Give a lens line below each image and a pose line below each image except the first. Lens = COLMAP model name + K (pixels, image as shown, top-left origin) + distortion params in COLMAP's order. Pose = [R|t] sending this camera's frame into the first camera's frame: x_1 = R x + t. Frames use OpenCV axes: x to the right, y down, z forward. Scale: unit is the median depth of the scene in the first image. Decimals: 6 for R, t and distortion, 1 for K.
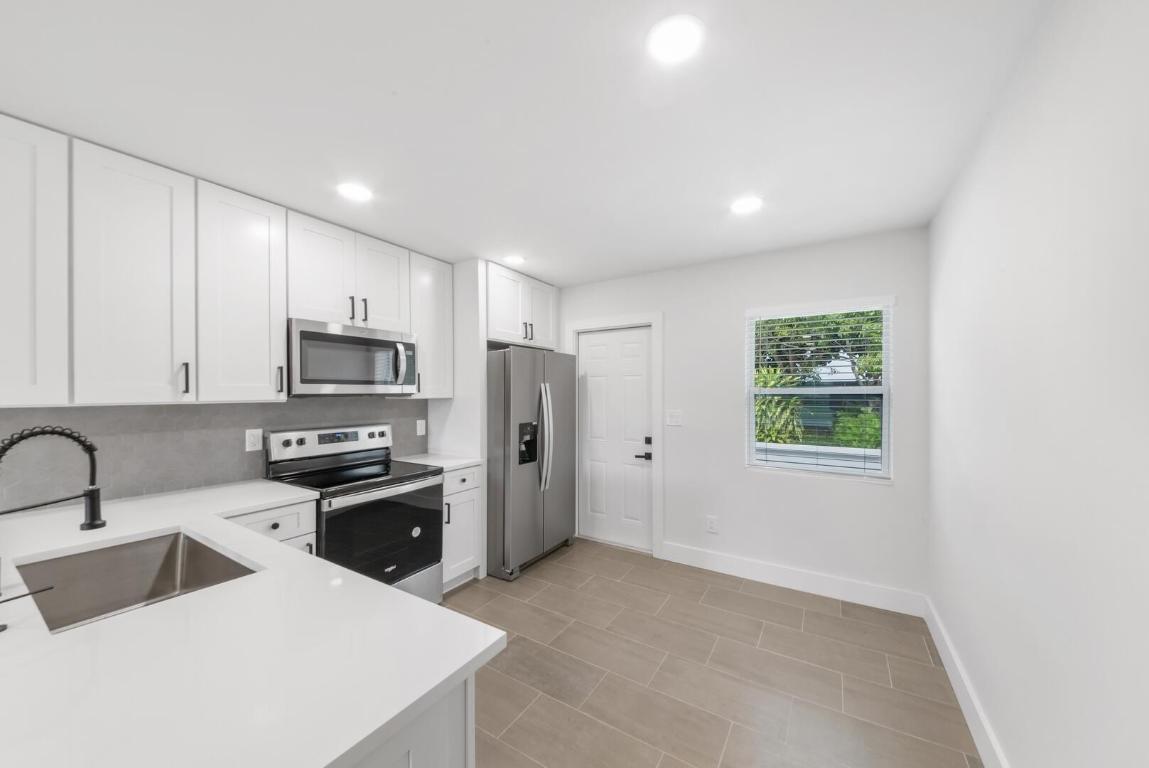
lens RADIAL K [[400.5, 0, 584.6], [0, 400.5, 387.2], [0, 0, 1]] dist [-0.002708, -0.001770]
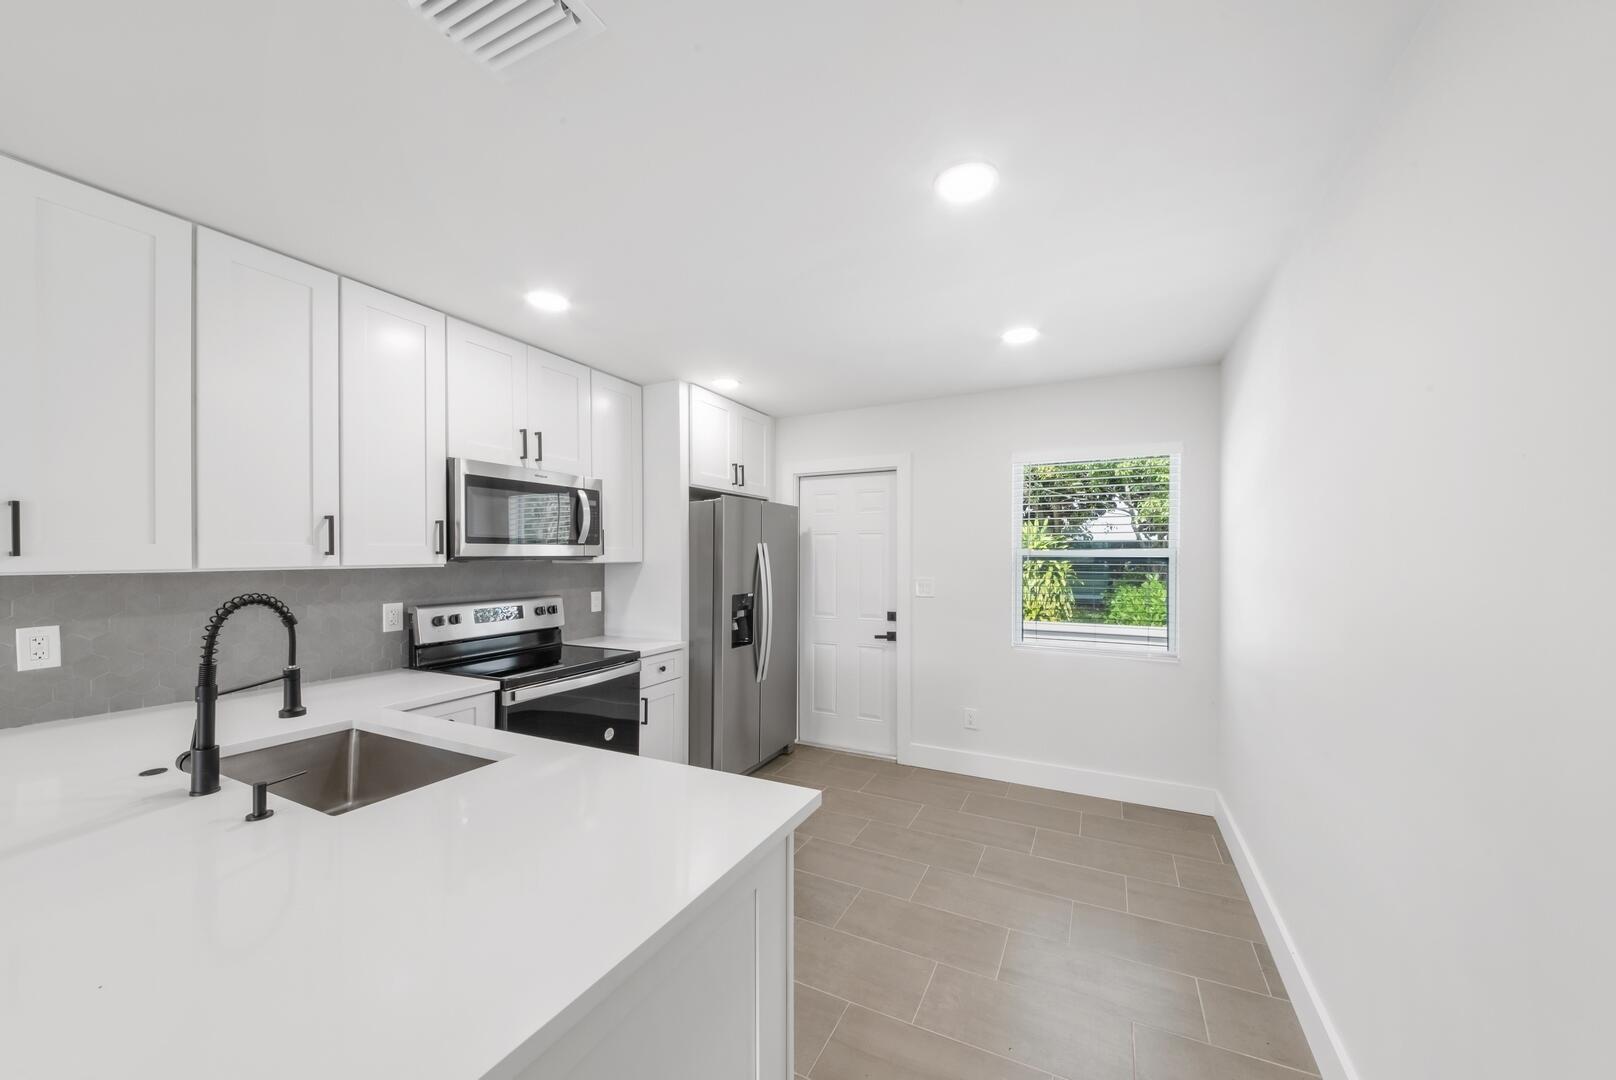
lens RADIAL K [[563.3, 0, 832.6], [0, 563.3, 550.2], [0, 0, 1]] dist [-0.002708, -0.001770]
pose [[0.994786, 0.002721, 0.101953, -0.100905], [-0.003122, 0.999988, 0.003774, -0.001371], [-0.101941, -0.004073, 0.994782, -0.131794]]
